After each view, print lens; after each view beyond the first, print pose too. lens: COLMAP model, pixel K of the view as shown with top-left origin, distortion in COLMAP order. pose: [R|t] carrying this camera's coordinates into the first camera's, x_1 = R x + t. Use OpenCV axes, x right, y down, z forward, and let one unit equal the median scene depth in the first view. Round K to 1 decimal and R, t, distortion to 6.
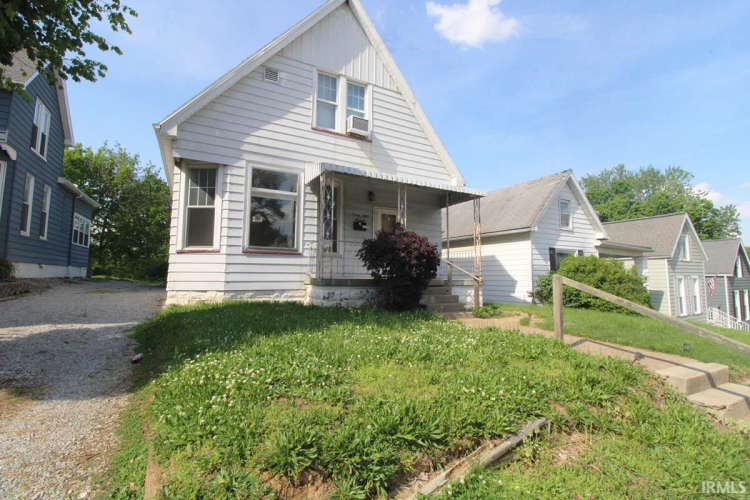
lens RADIAL K [[343.7, 0, 373.0], [0, 343.7, 249.3], [0, 0, 1]] dist [-0.006109, -0.000980]
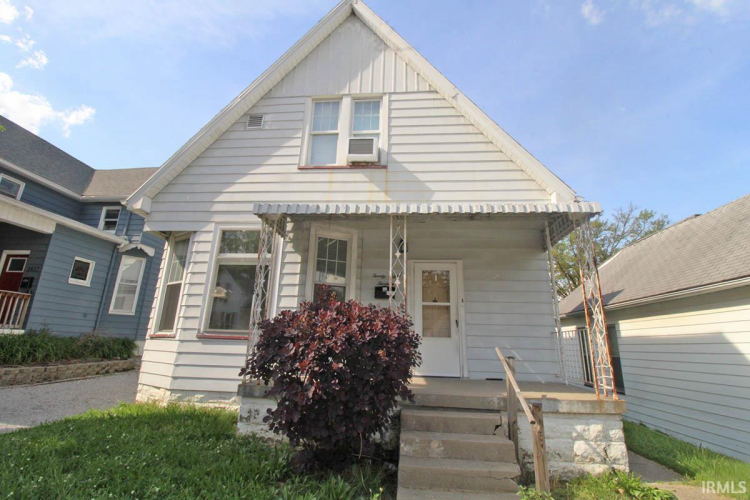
lens RADIAL K [[343.7, 0, 374.7], [0, 343.7, 246.7], [0, 0, 1]] dist [-0.006109, -0.000980]
pose [[0.832089, -0.134105, -0.538185, 0.363435], [0.023967, 0.978117, -0.206672, -0.020641], [0.554124, 0.159071, 0.817094, 0.513651]]
